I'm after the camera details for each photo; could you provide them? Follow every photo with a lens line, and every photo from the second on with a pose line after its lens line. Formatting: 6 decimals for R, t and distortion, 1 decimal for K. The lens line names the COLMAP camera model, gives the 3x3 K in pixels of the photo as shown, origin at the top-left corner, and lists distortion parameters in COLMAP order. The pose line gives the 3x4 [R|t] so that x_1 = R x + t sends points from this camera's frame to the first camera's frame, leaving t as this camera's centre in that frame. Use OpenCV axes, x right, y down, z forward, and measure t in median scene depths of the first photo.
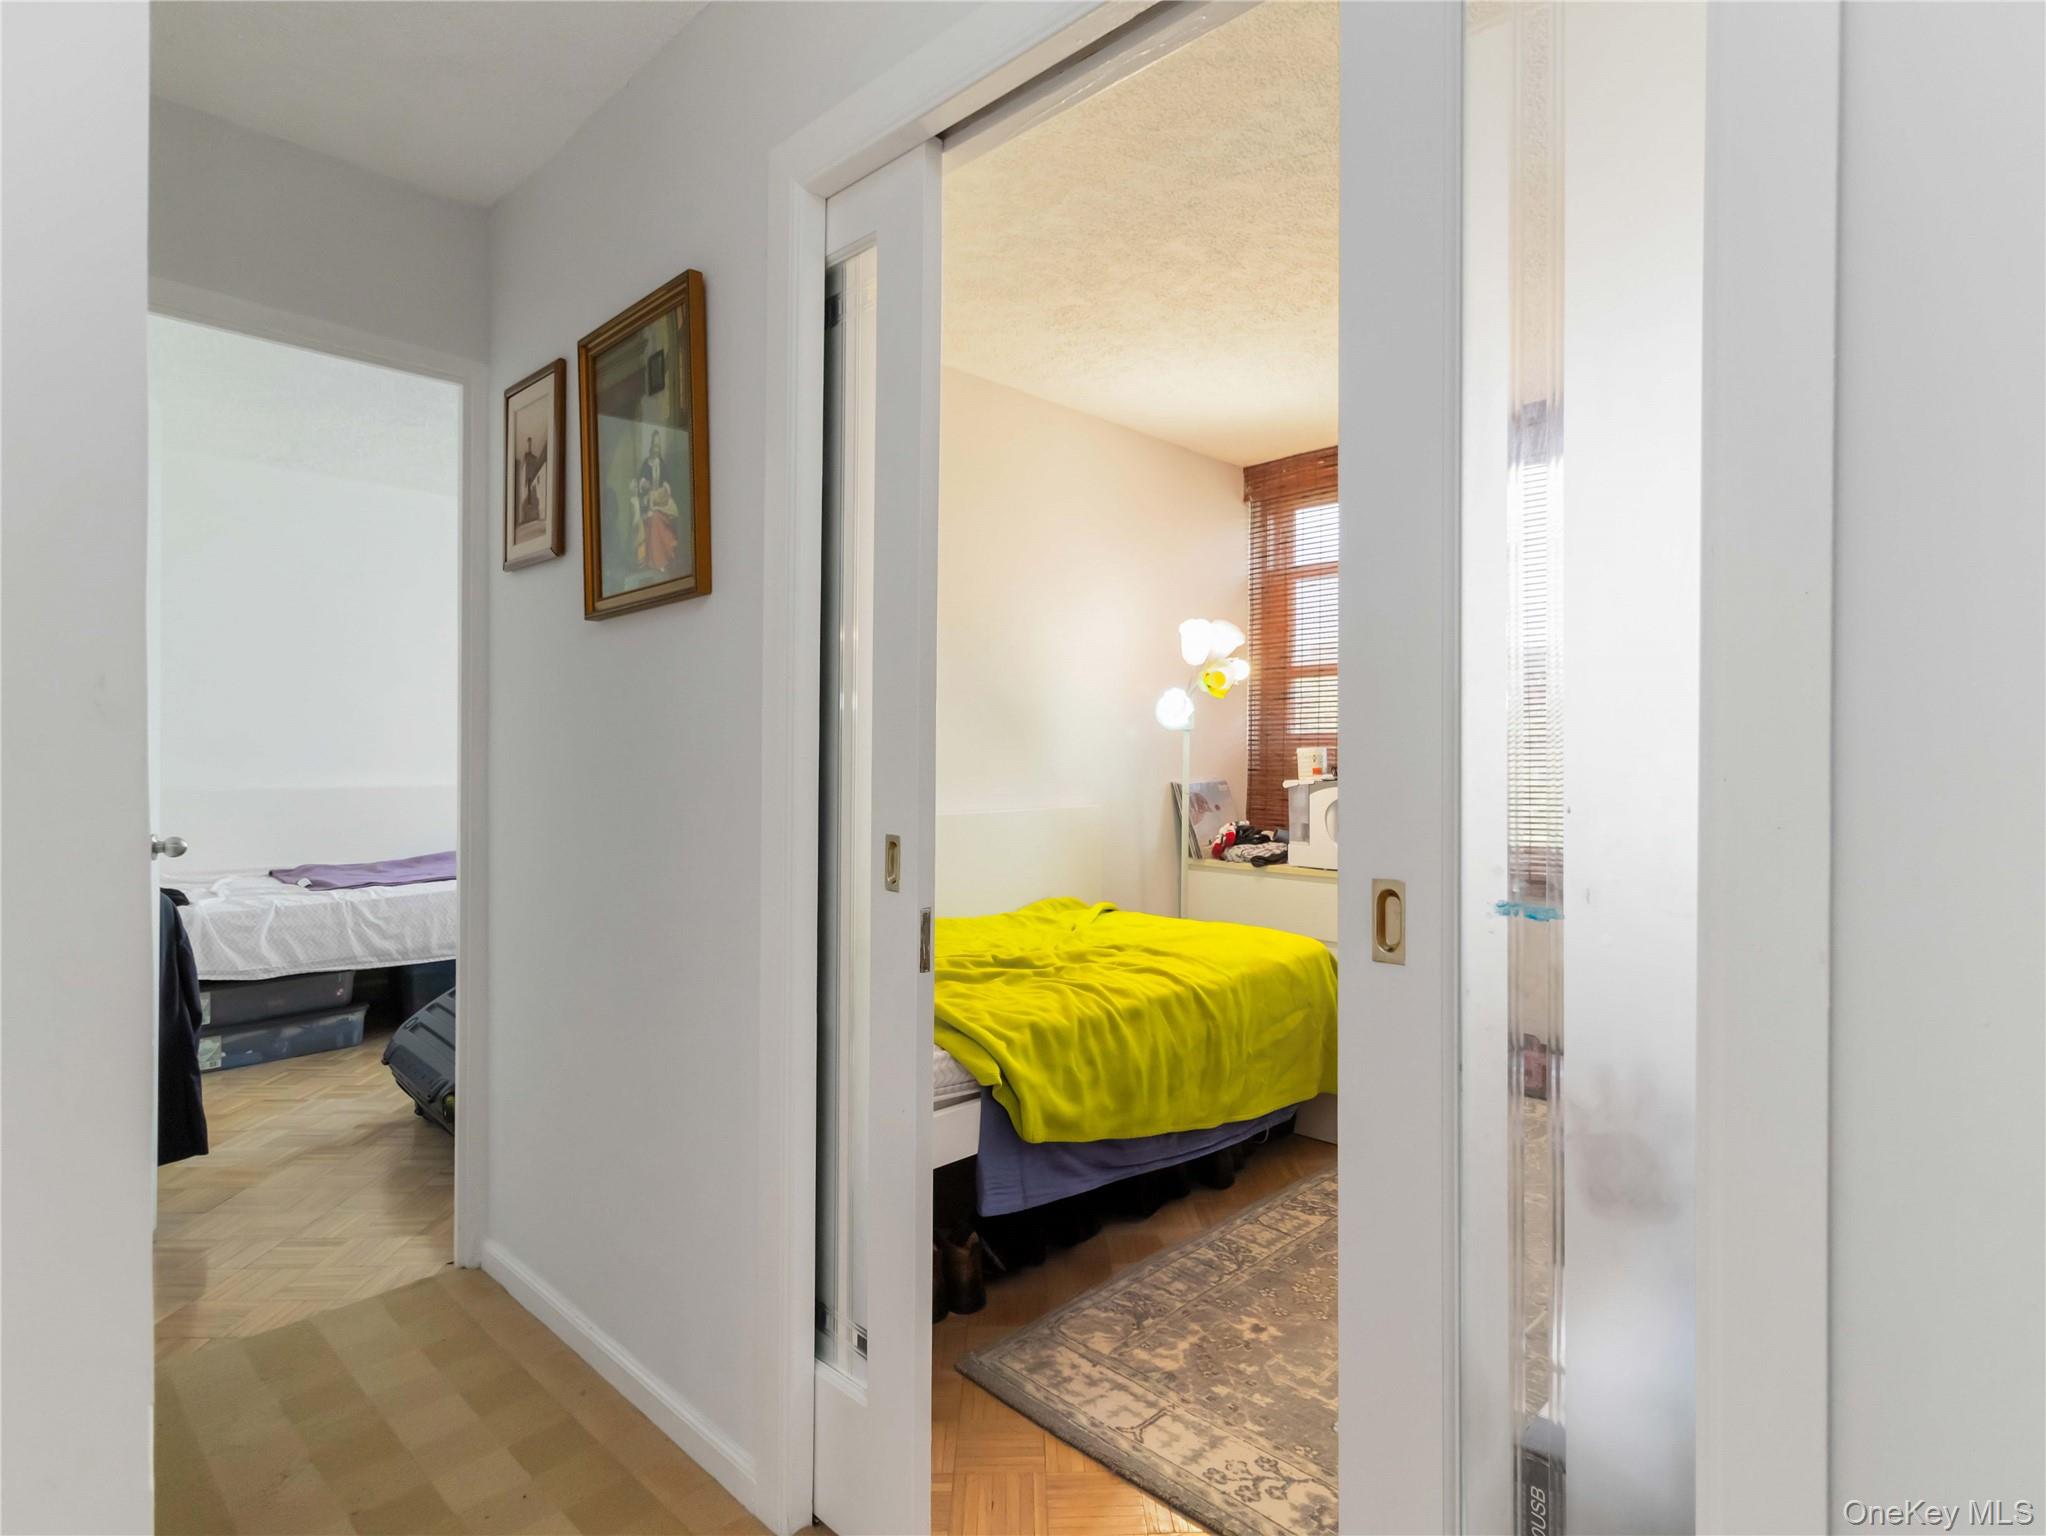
lens RADIAL K [[1077.9, 0, 1031.9], [0, 1077.9, 748.2], [0, 0, 1]] dist [0.002552, 0.000094]
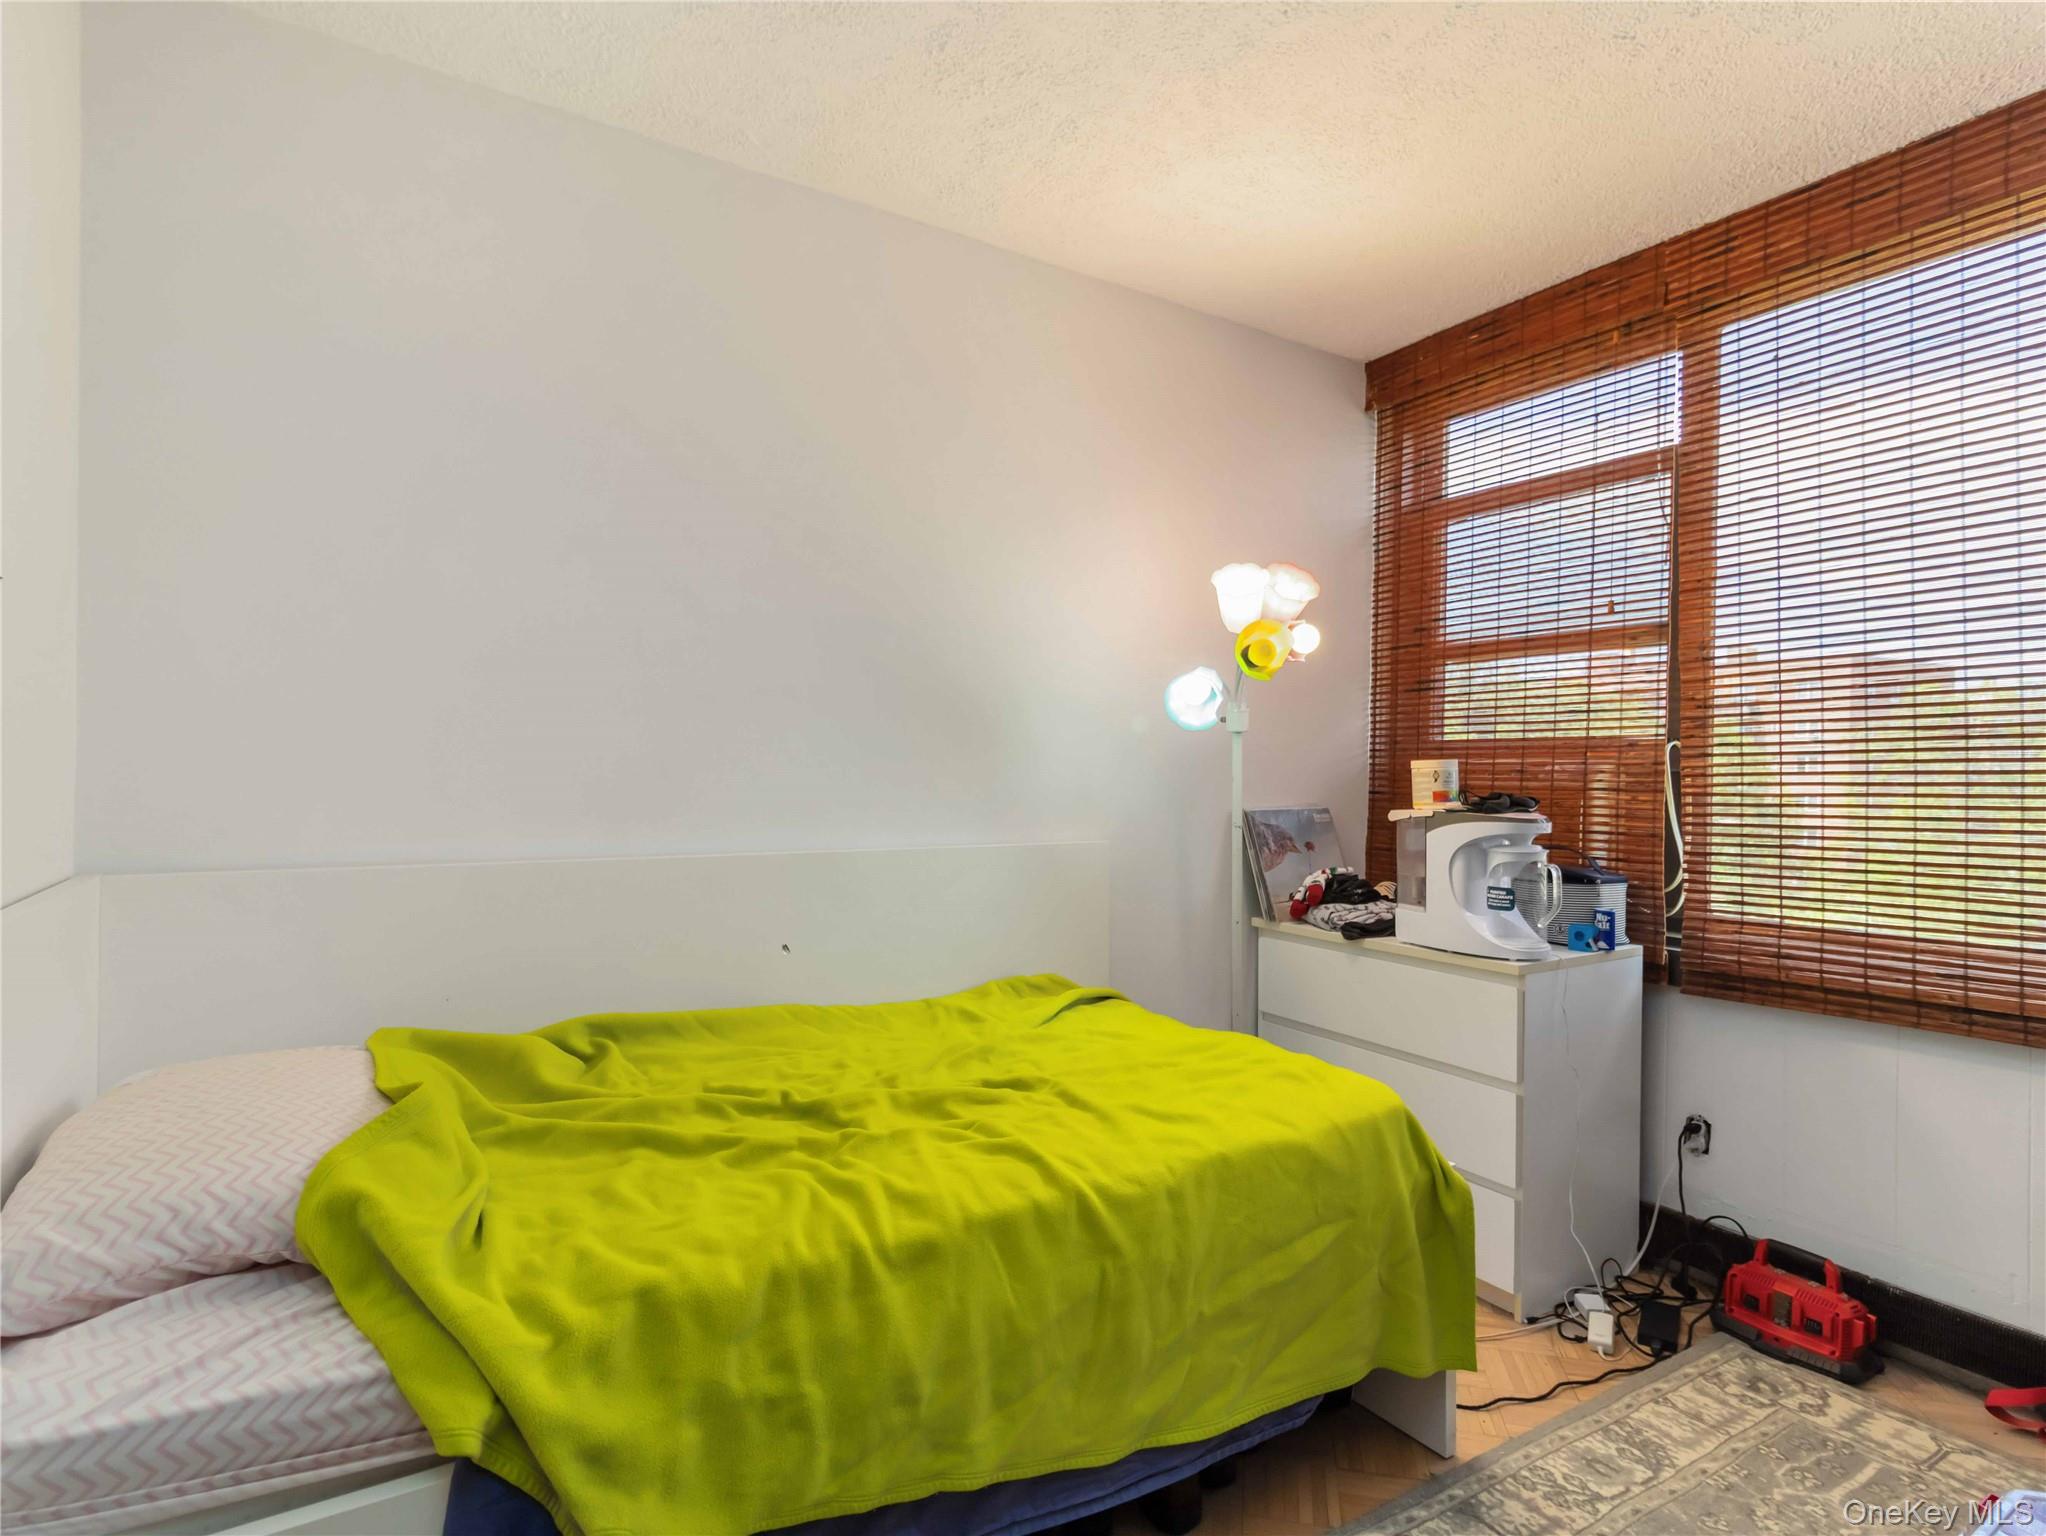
lens RADIAL K [[1067.9, 0, 1019.8], [0, 1067.9, 757.4], [0, 0, 1]] dist [0.001553, 0.000062]
pose [[0.972433, 0.008113, -0.233039, 0.224288], [-0.009623, 0.999939, -0.005345, 0.005320], [0.232982, 0.007440, 0.972453, 0.430485]]
